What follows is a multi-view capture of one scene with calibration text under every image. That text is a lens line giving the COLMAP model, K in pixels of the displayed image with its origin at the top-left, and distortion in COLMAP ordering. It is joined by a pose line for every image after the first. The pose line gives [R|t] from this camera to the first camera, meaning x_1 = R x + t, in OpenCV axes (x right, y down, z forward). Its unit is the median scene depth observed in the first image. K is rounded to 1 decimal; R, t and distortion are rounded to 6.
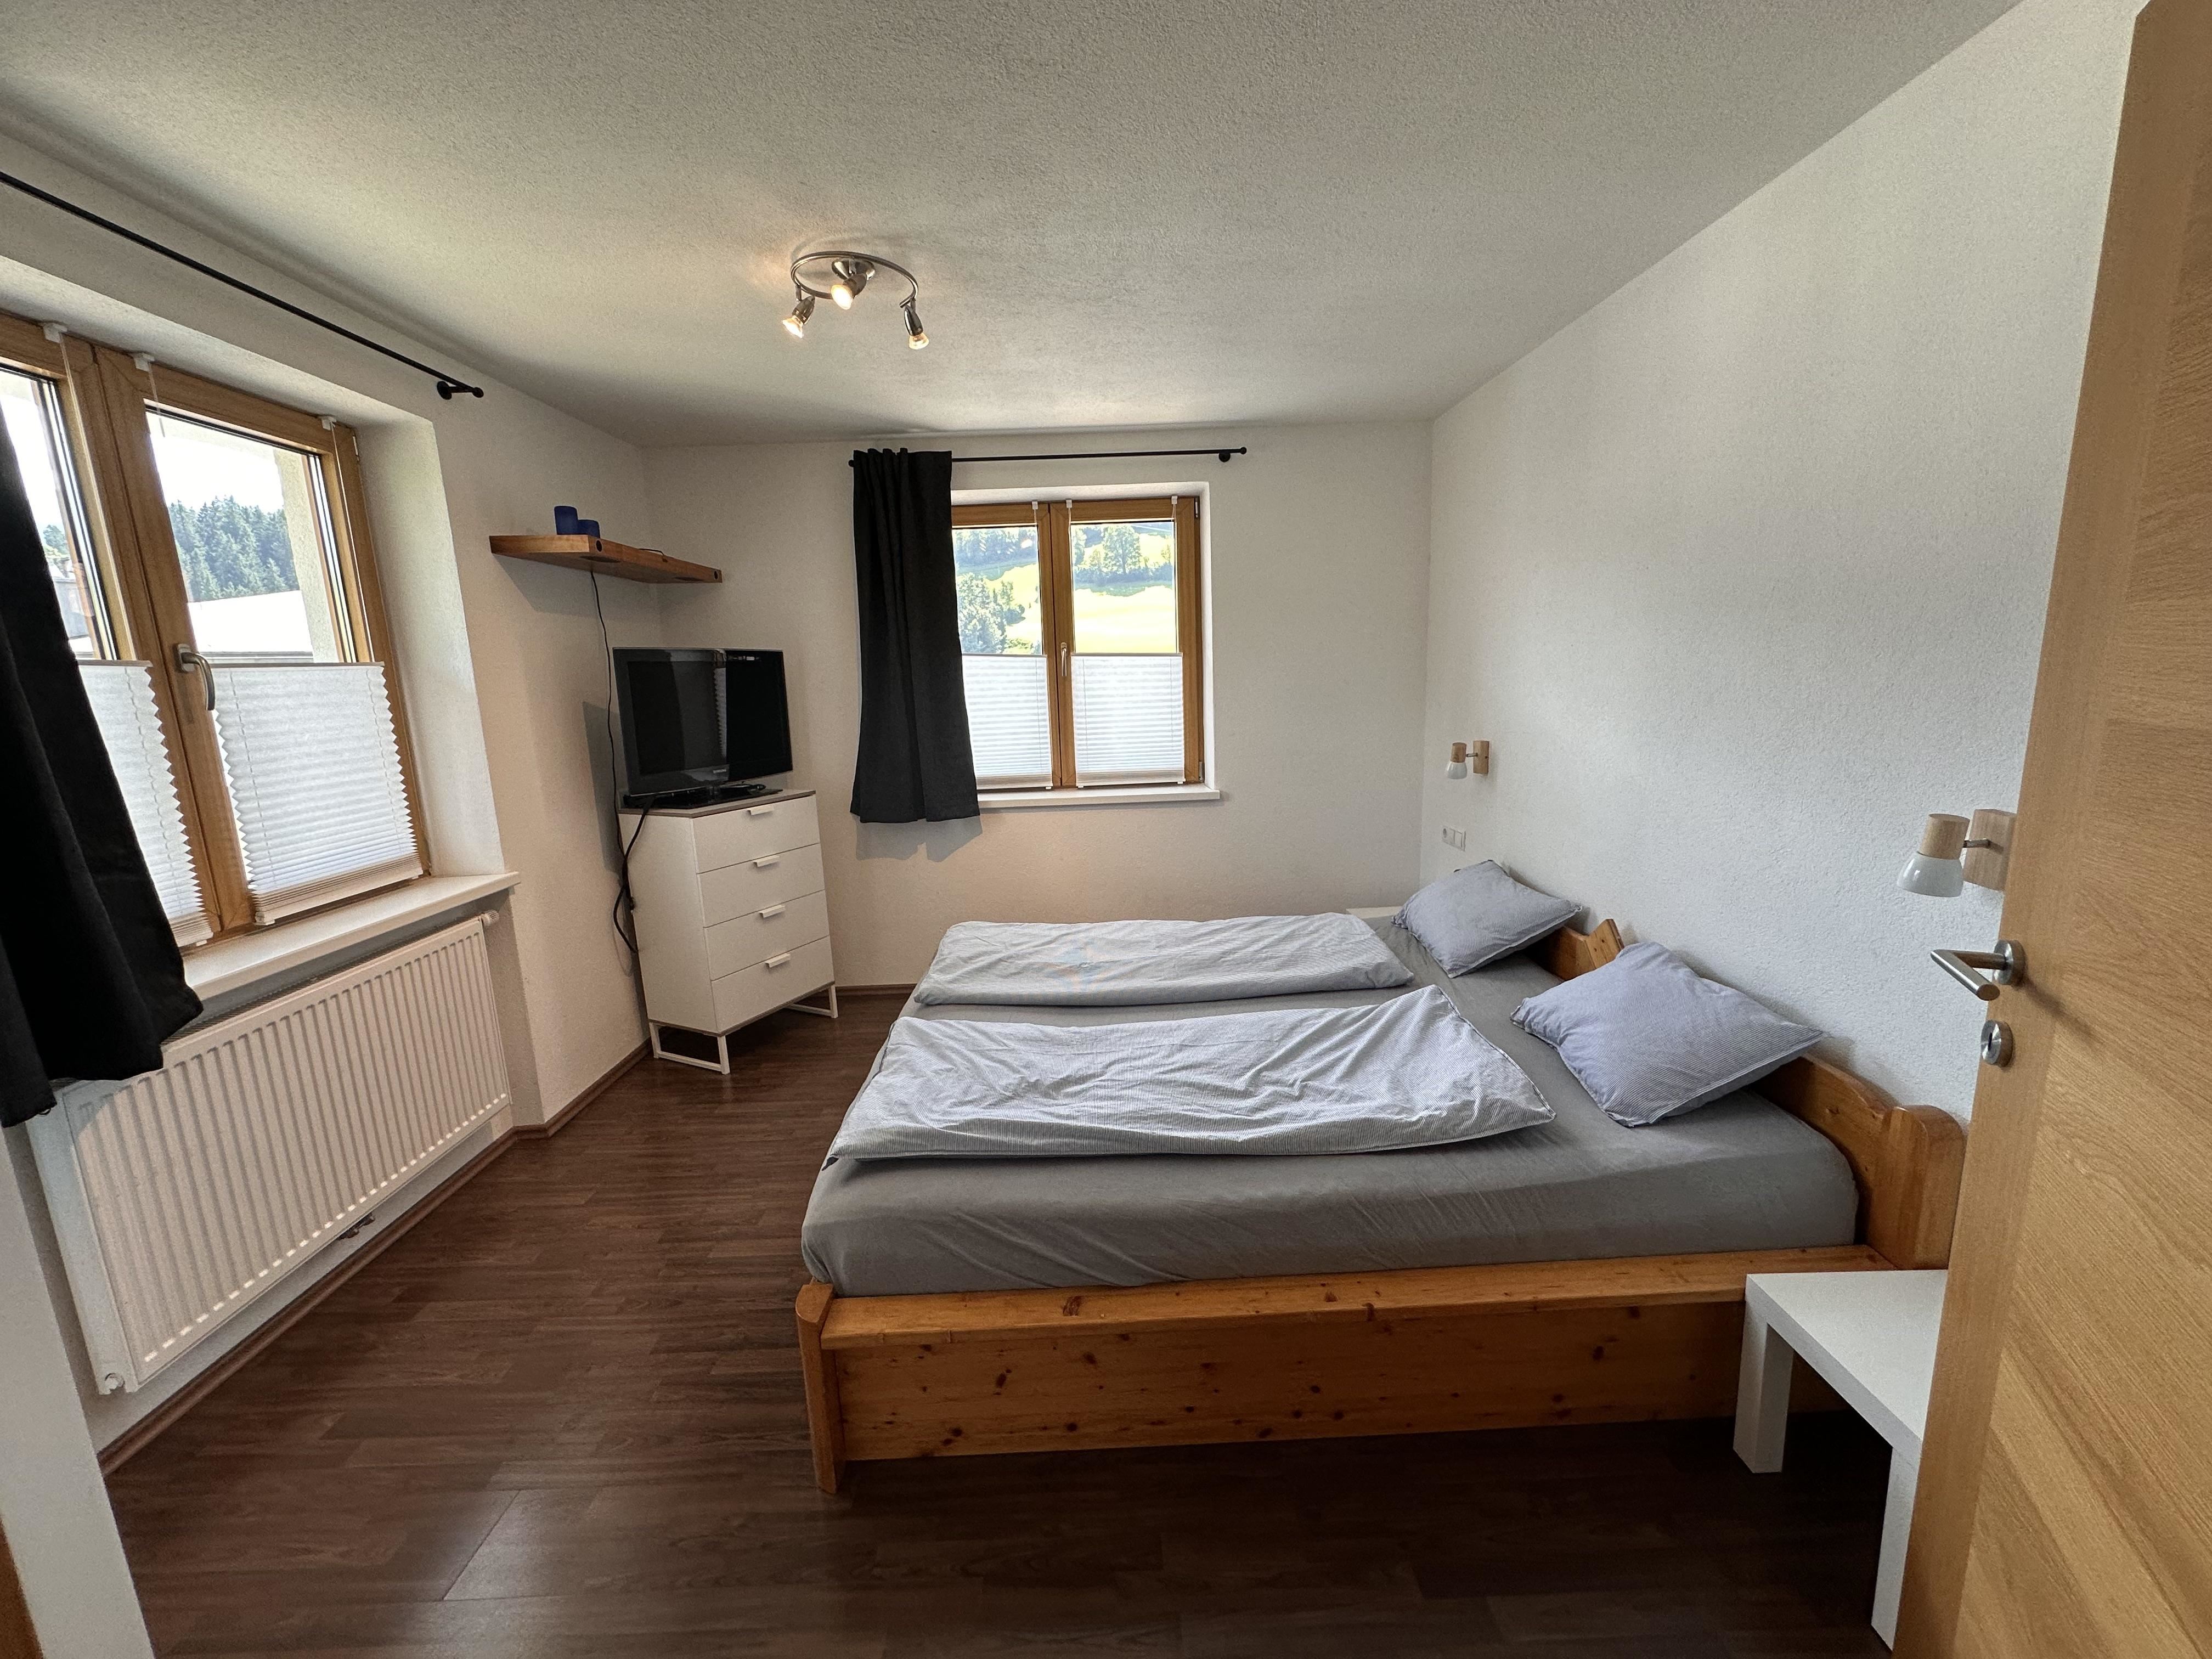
lens RADIAL K [[882.2, 0, 1106.2], [0, 882.2, 834.6], [0, 0, 1]] dist [-0.001927, -0.000392]
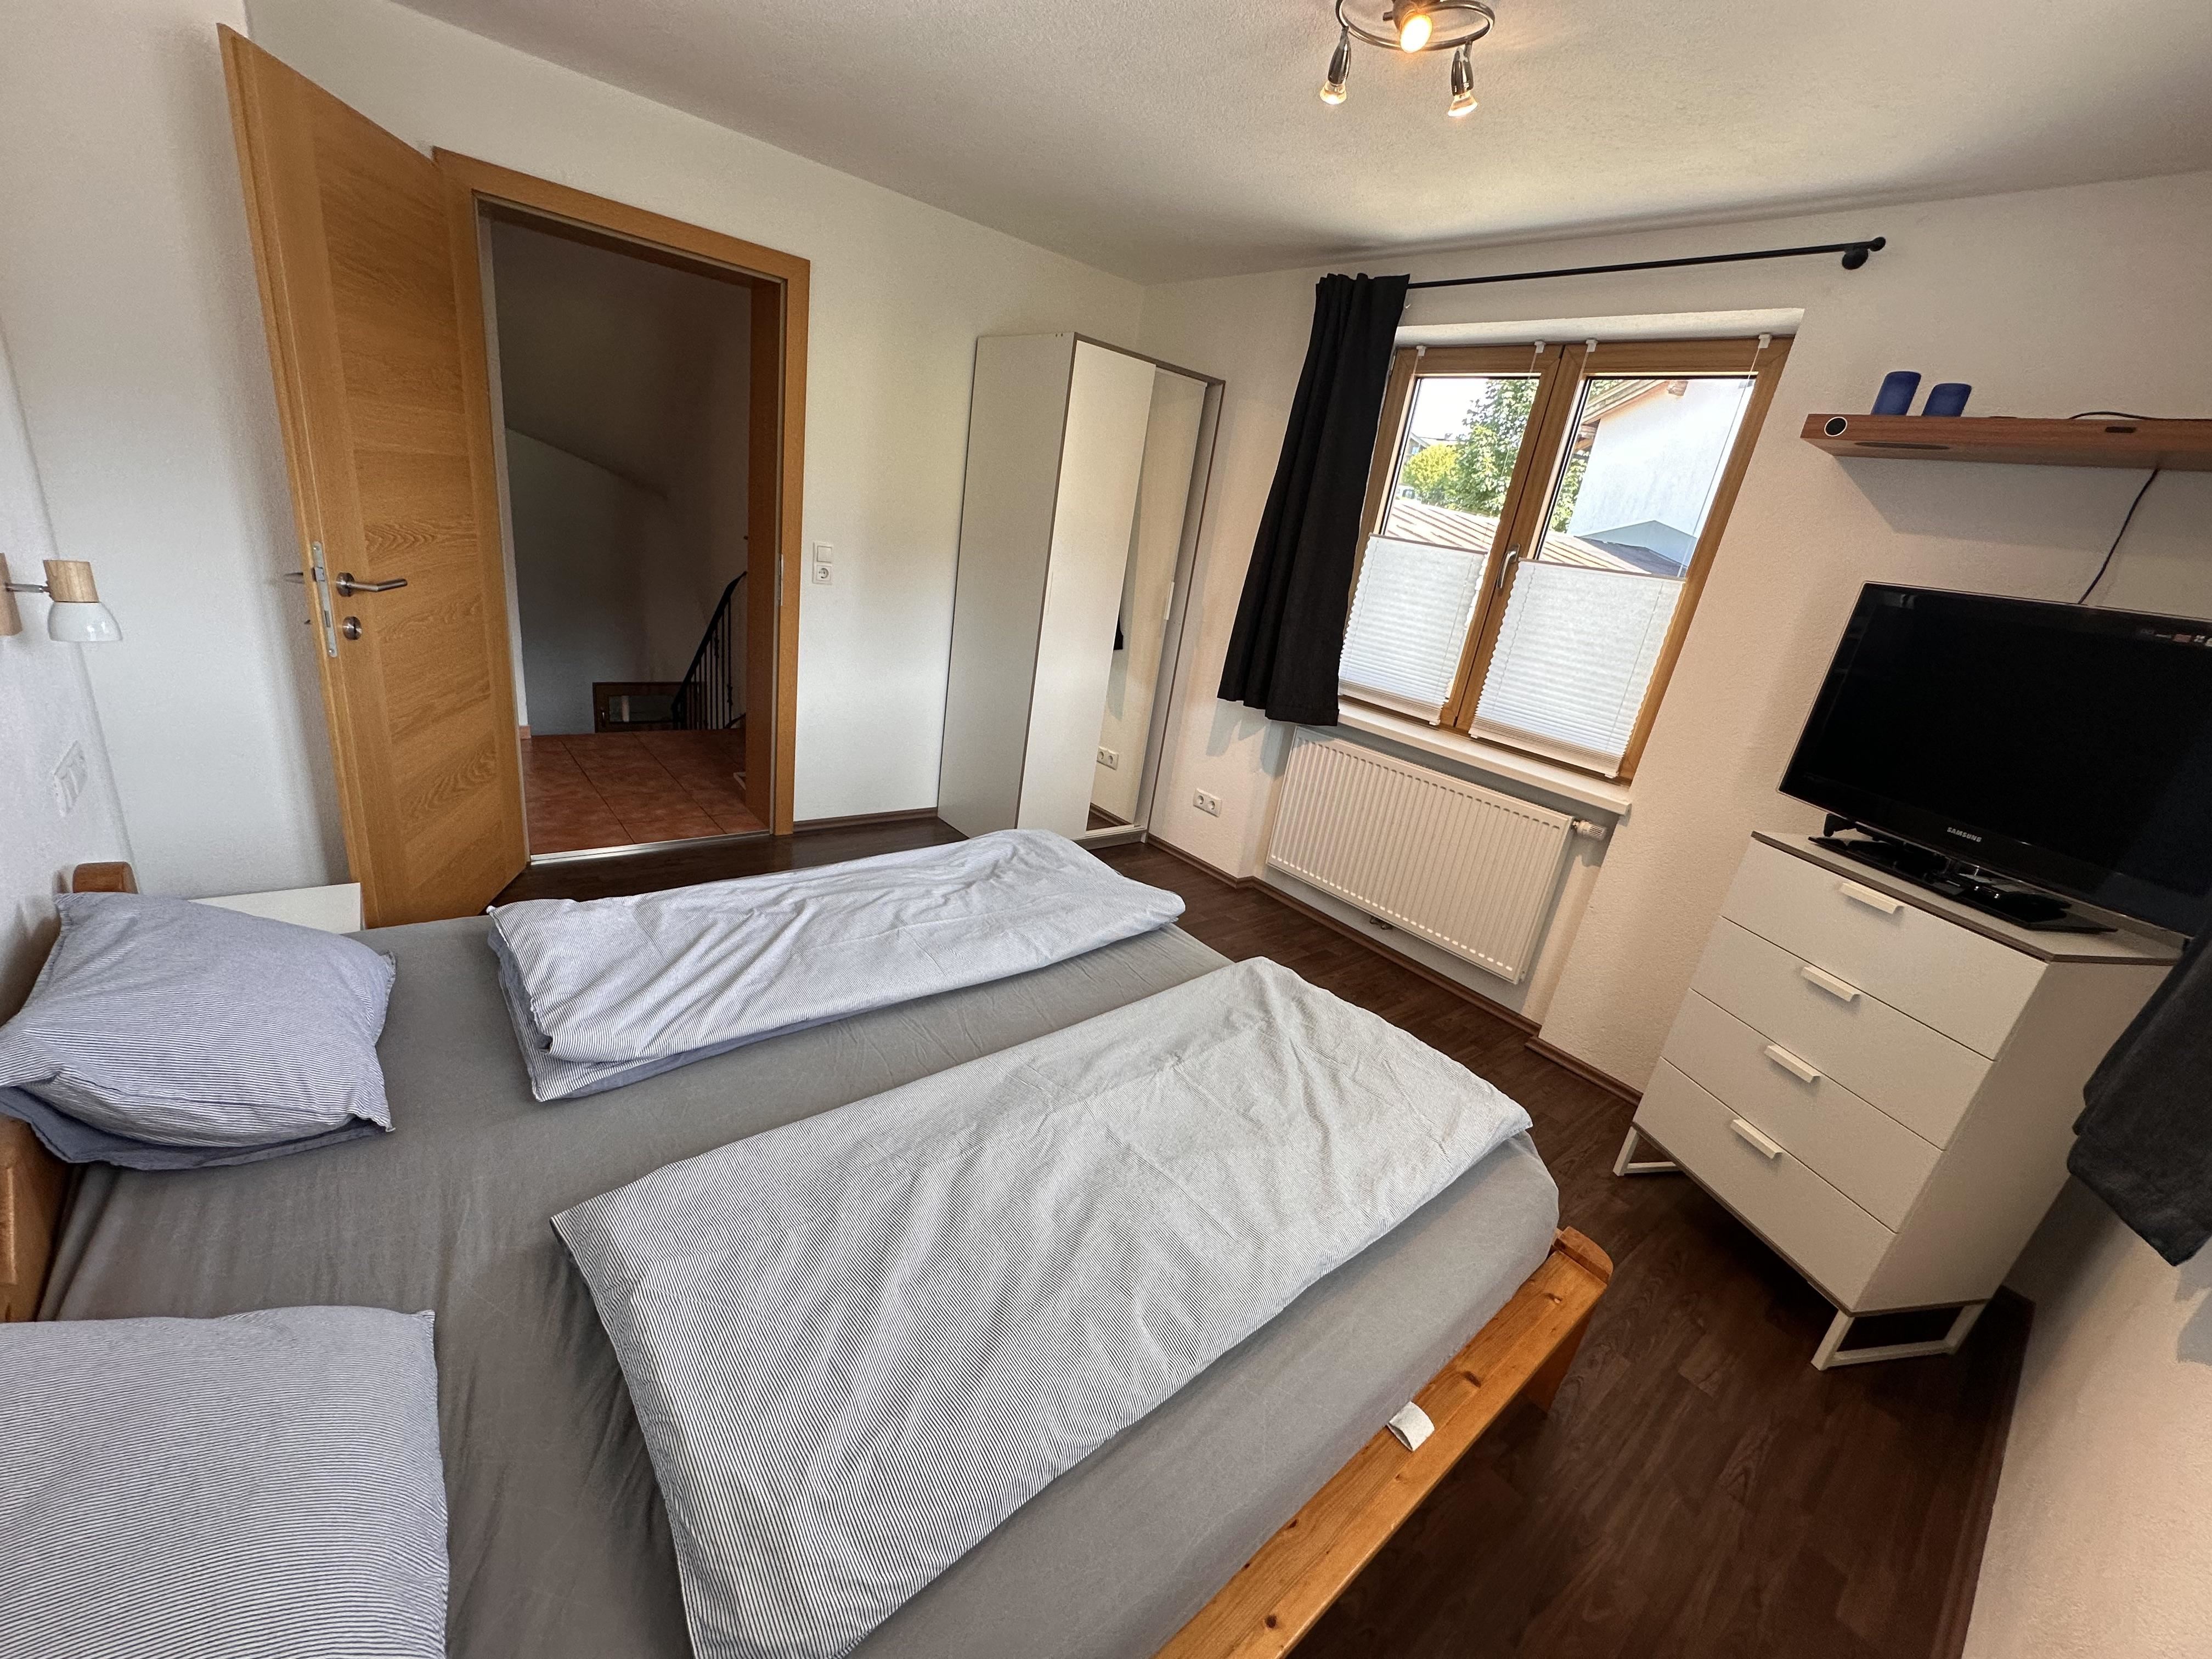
lens RADIAL K [[882.2, 0, 1106.2], [0, 882.2, 834.6], [0, 0, 1]] dist [-0.001927, -0.000392]
pose [[-0.776329, 0.144331, -0.613581, 0.401495], [-0.227158, 0.843960, 0.485933, -0.294997], [0.587973, 0.516624, -0.622404, 1.422673]]
